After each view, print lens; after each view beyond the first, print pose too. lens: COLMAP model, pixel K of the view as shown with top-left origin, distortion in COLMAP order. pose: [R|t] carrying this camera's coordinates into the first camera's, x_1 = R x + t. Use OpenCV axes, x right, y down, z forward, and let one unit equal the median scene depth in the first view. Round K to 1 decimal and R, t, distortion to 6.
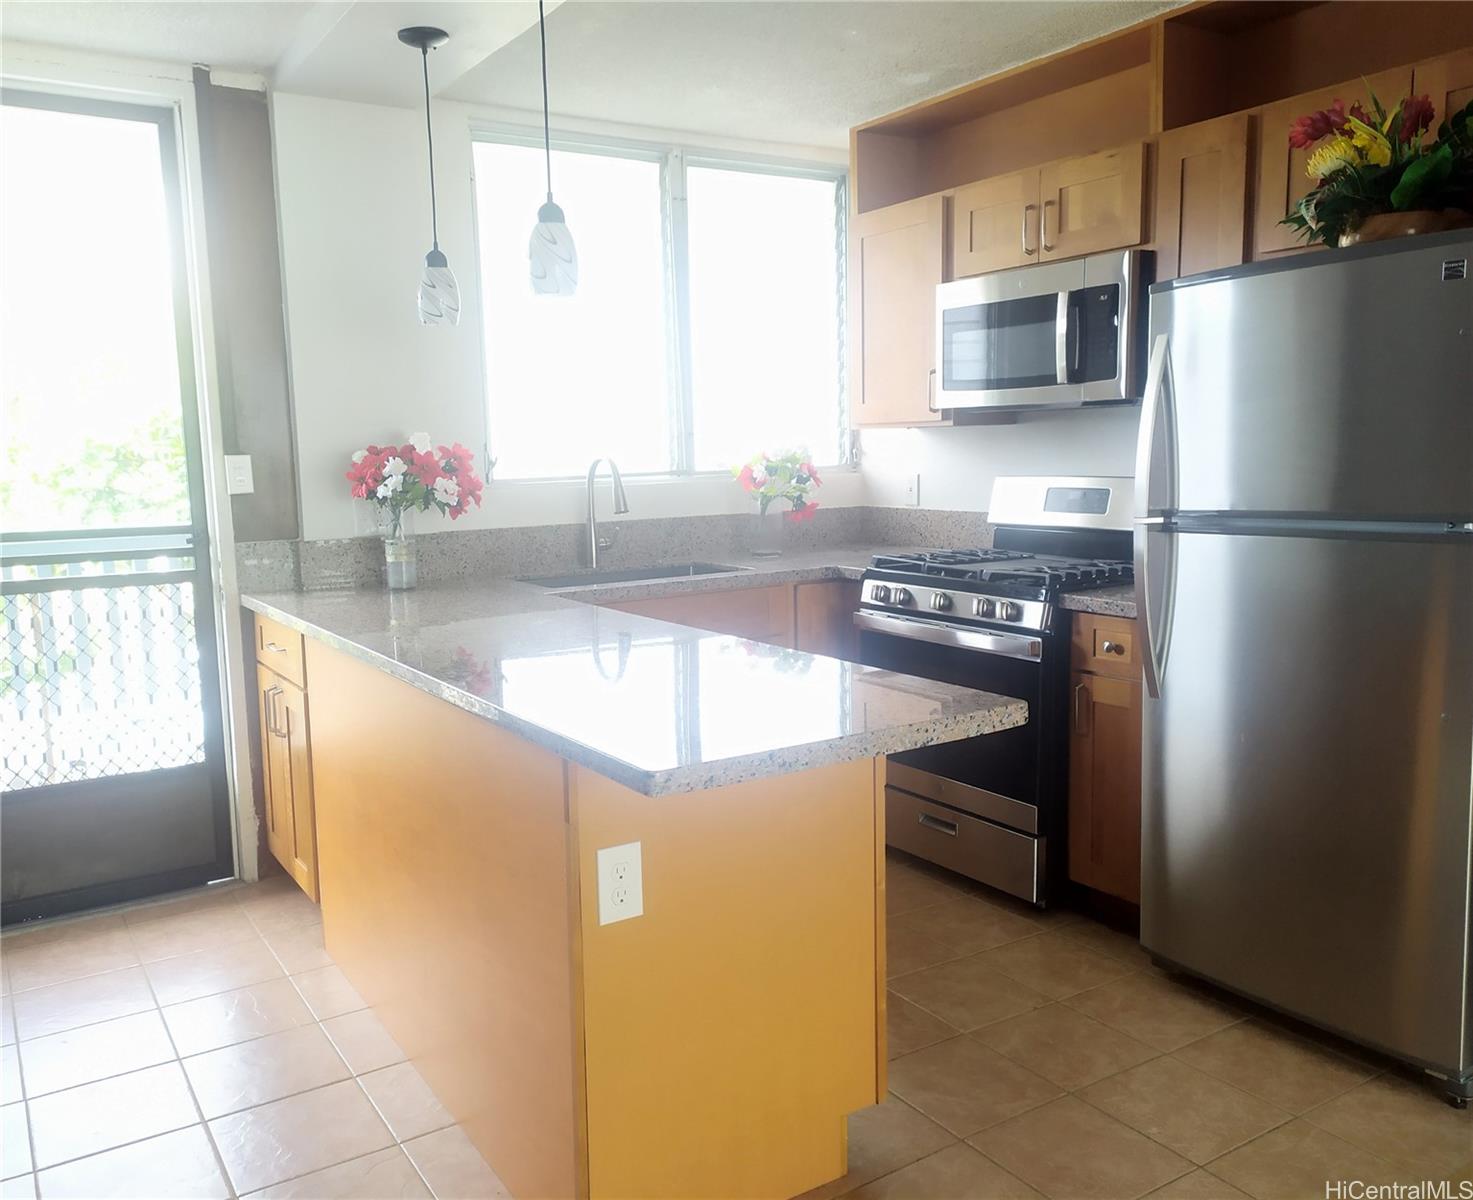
lens RADIAL K [[1218.2, 0, 736.5], [0, 1218.2, 600.0], [0, 0, 1]] dist [-0.003835, -0.002001]
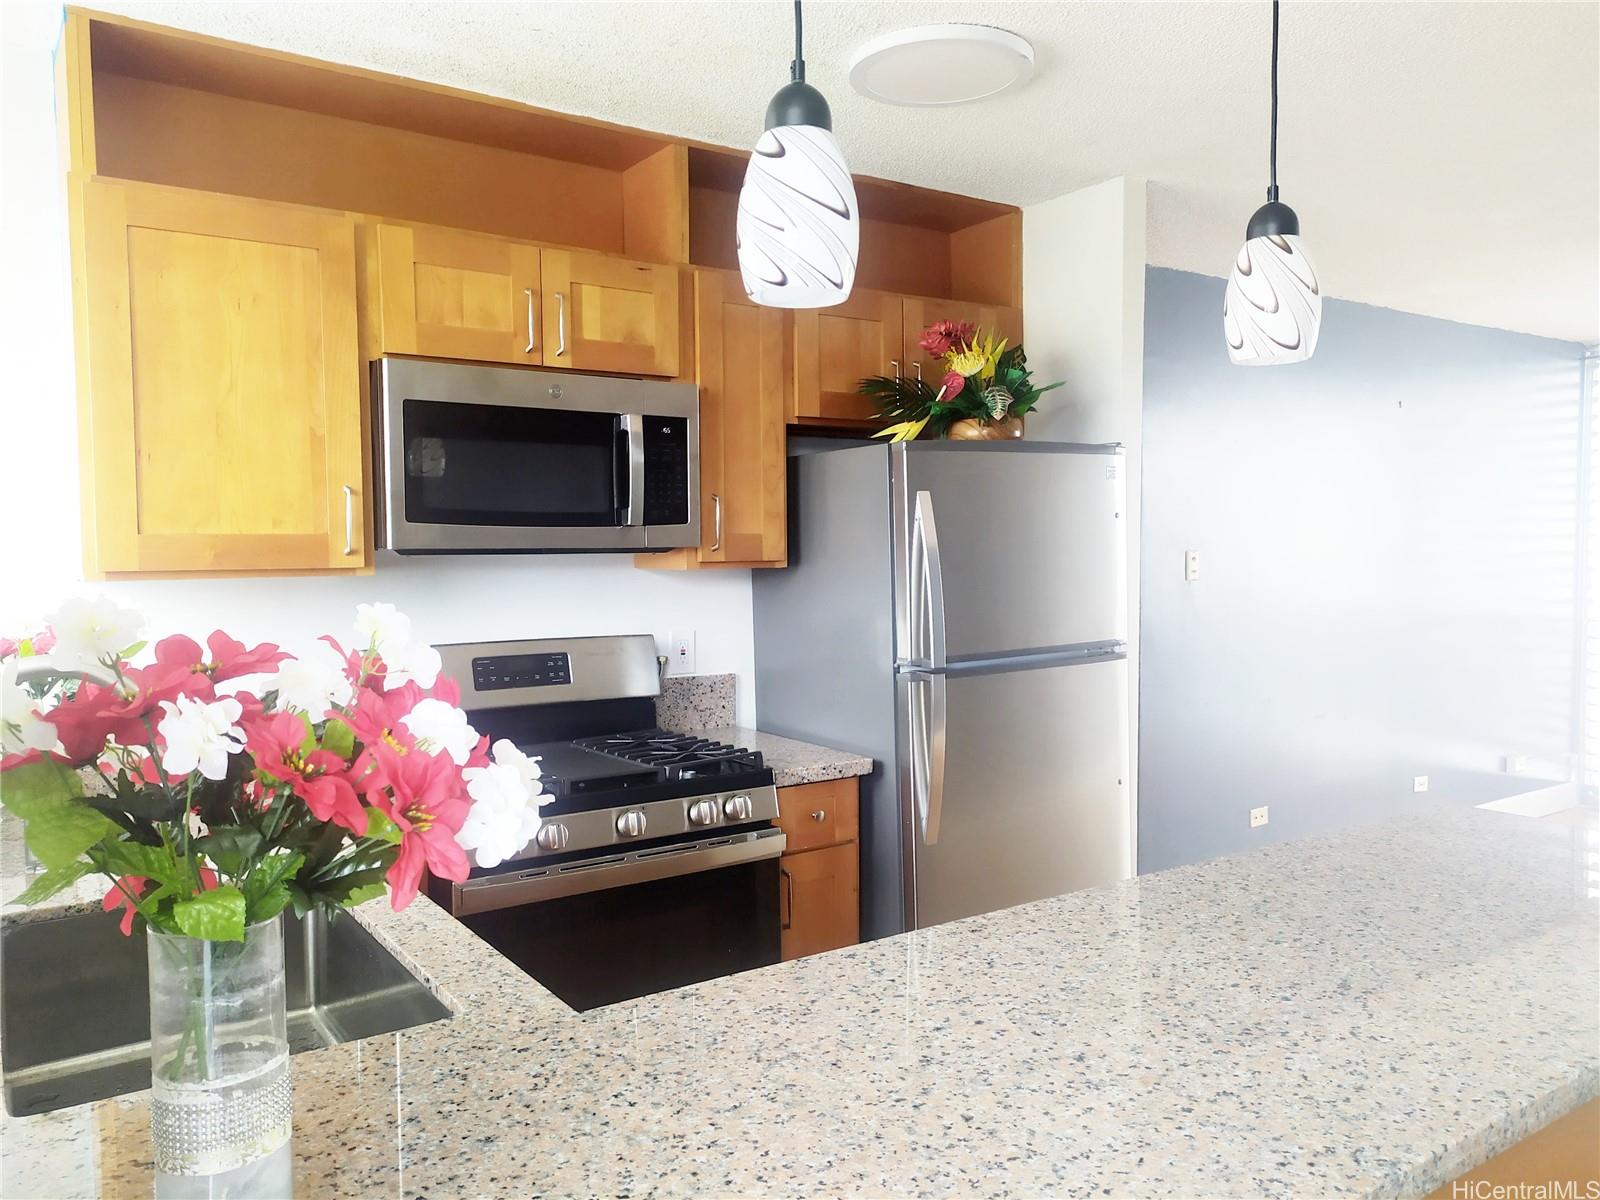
lens RADIAL K [[1162.2, 0, 807.4], [0, 1162.2, 599.5], [0, 0, 1]] dist [0.049195, -0.041770]
pose [[-0.014213, -0.020038, 0.999698, -0.517231], [0.136806, 0.990358, 0.021795, -0.131192], [-0.990496, 0.137074, -0.011335, 0.907302]]
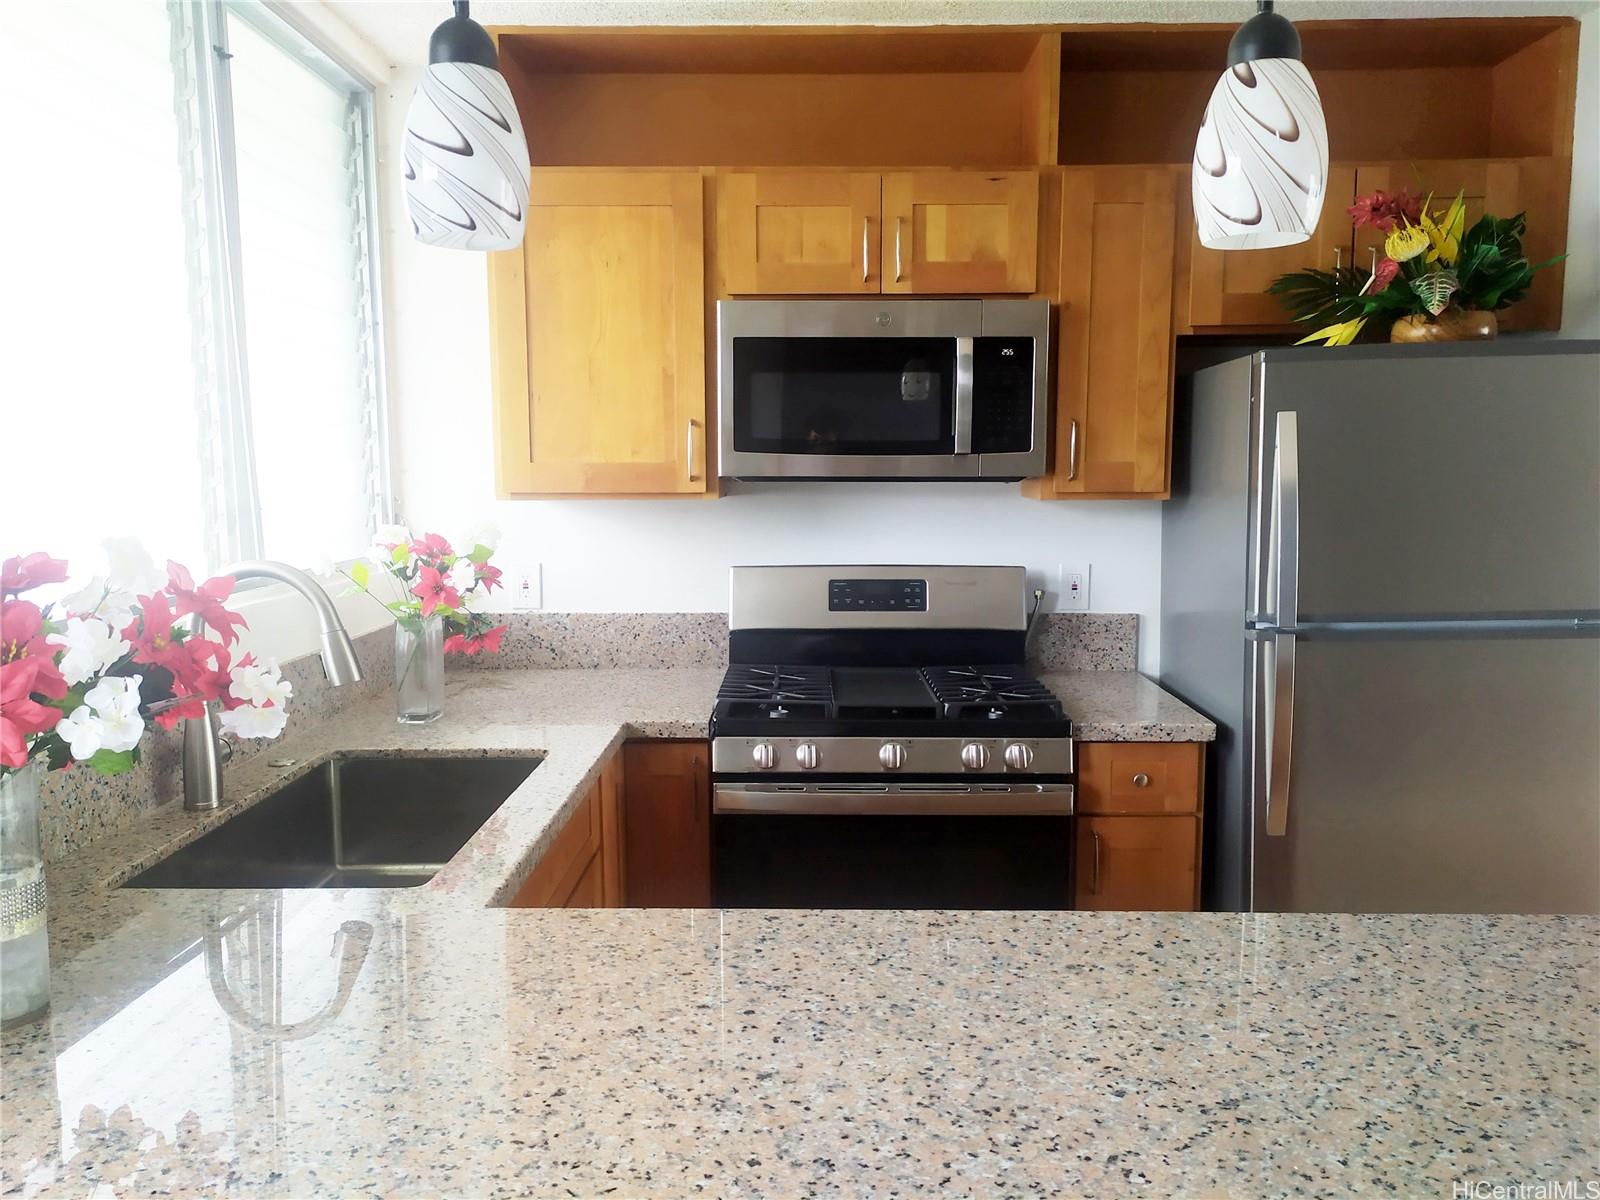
lens RADIAL K [[1162.2, 0, 807.4], [0, 1162.2, 599.5], [0, 0, 1]] dist [0.049195, -0.041770]
pose [[0.551829, -0.070171, 0.831000, -0.424197], [0.093304, 0.995393, 0.022094, -0.110977], [-0.828722, 0.065343, 0.555834, 0.673777]]
